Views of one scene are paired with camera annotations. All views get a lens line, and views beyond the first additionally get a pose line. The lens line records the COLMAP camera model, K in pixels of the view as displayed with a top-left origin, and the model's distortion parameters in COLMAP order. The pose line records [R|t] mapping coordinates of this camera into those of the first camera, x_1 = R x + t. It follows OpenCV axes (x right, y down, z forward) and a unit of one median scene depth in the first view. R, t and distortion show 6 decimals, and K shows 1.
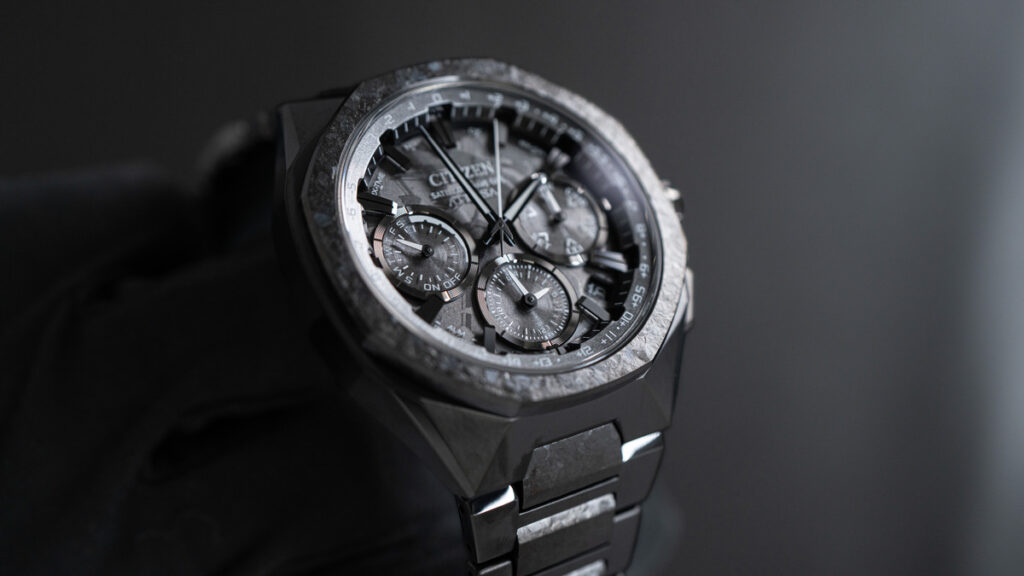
lens RADIAL K [[1548.8, 0, 512.0], [0, 1548.8, 288.0], [0, 0, 1]] dist [0.019257, 0.011486]
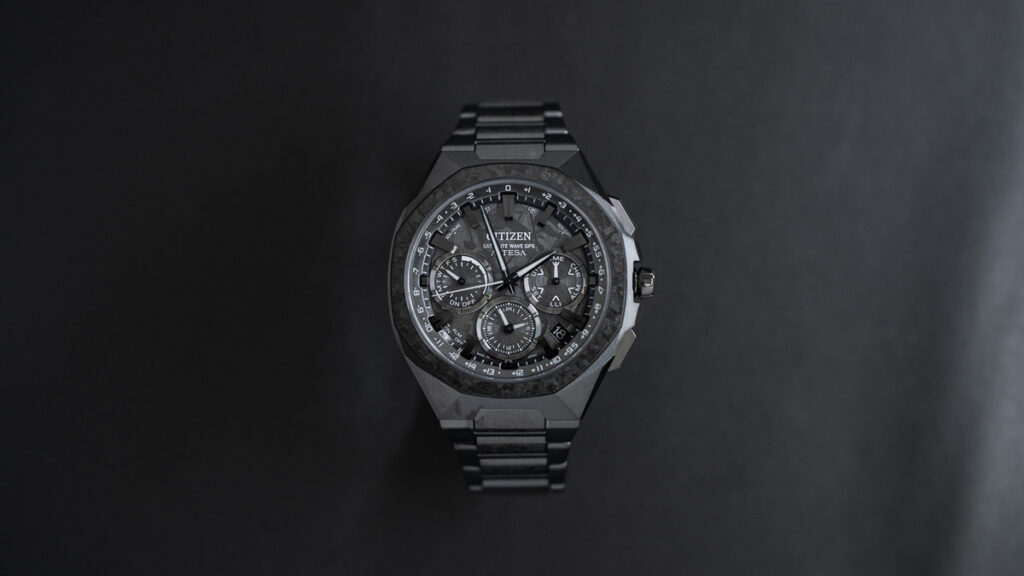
lens RADIAL K [[1548.8, 0, 512.0], [0, 1548.8, 288.0], [0, 0, 1]] dist [0.019257, 0.011486]
pose [[0.818353, 0.398991, -0.413647, 0.697057], [-0.216600, 0.880789, 0.421064, -0.744516], [0.532336, -0.254983, 0.807218, -0.354006]]
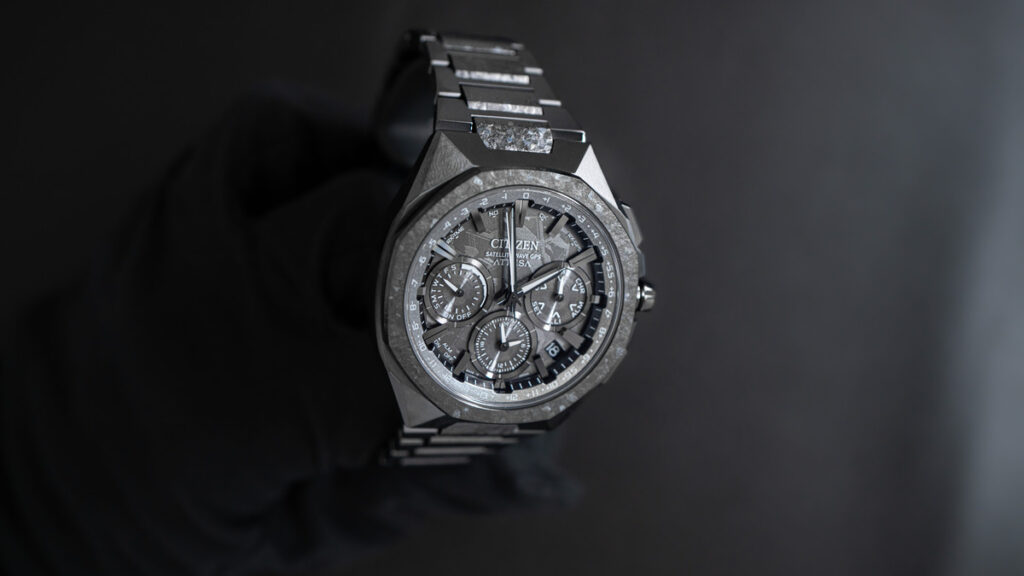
lens RADIAL K [[1548.8, 0, 512.0], [0, 1548.8, 288.0], [0, 0, 1]] dist [0.019257, 0.011486]
pose [[0.840715, 0.540141, 0.038013, -0.070681], [-0.468175, 0.689840, 0.552207, -0.879304], [0.272047, -0.482046, 0.832840, -0.244096]]
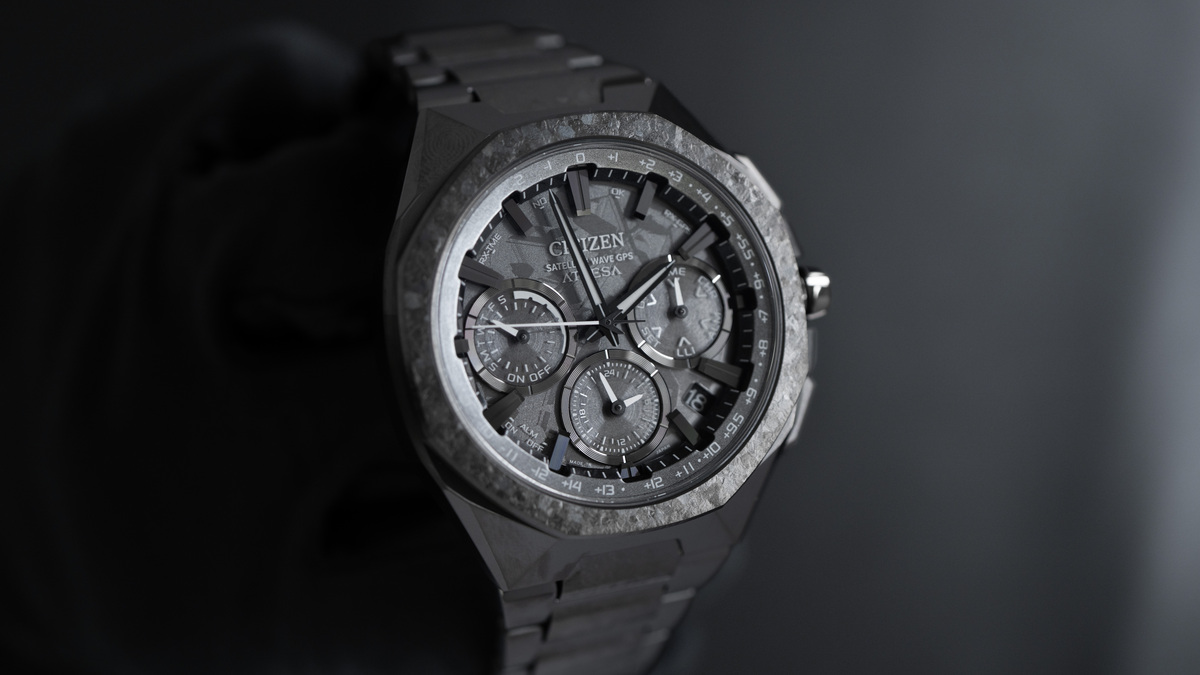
lens RADIAL K [[1814.9, 0, 600.0], [0, 1814.9, 337.5], [0, 0, 1]] dist [0.019257, 0.011486]
pose [[0.959766, 0.270229, -0.076321, 0.074385], [-0.226473, 0.905626, 0.358541, -0.425668], [0.166006, -0.326831, 0.930389, -0.019411]]
